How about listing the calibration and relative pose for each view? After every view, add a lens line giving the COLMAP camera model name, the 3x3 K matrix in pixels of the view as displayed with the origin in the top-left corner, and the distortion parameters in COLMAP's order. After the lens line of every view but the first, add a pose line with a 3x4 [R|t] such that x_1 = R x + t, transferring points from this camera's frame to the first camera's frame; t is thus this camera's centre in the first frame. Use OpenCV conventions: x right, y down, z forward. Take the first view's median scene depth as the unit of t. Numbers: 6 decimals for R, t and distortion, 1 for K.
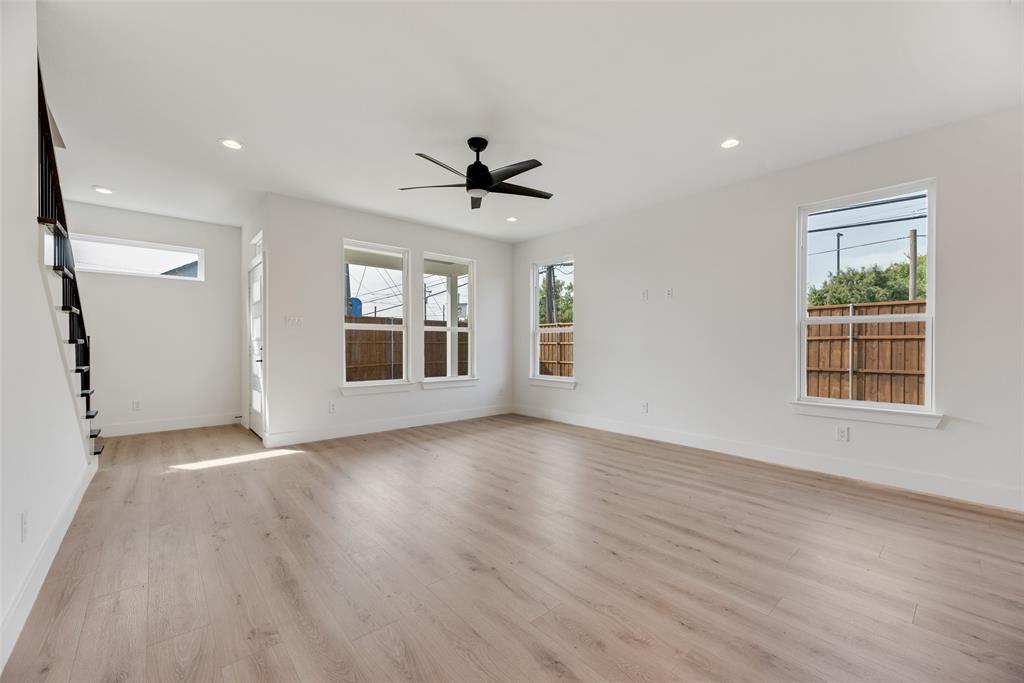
lens RADIAL K [[411.0, 0, 512.3], [0, 411.0, 349.4], [0, 0, 1]] dist [-0.000109, -0.000122]
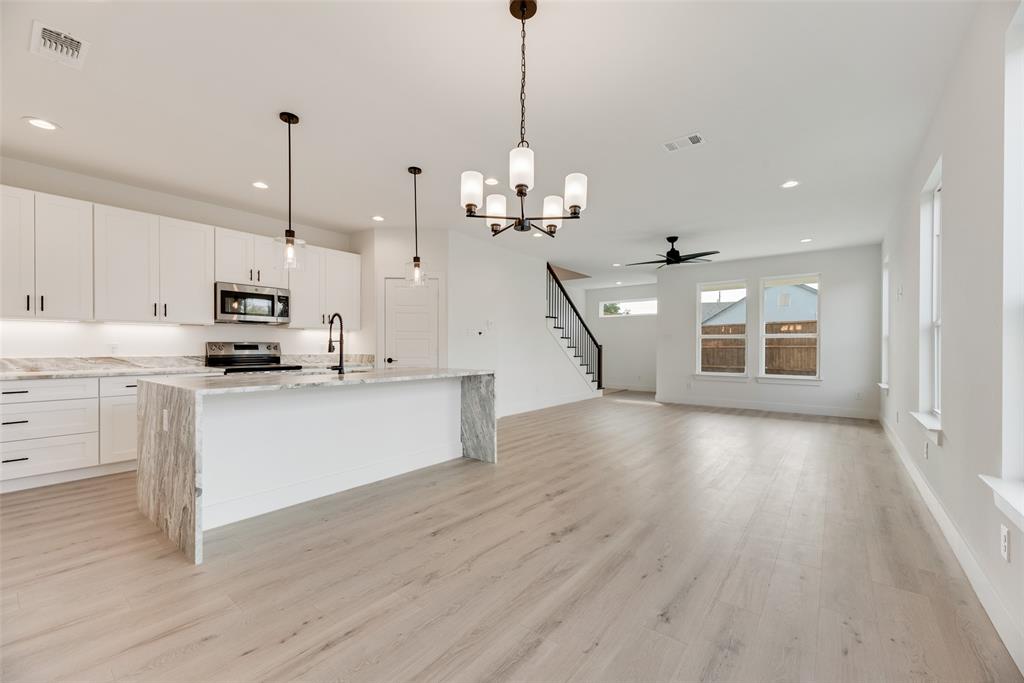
lens RADIAL K [[411.0, 0, 512.3], [0, 411.0, 349.4], [0, 0, 1]] dist [-0.000109, -0.000122]
pose [[0.190514, 0.006083, -0.981666, 0.992297], [-0.013593, 0.999901, 0.003558, -0.002816], [0.981590, 0.012666, 0.190578, -0.028288]]
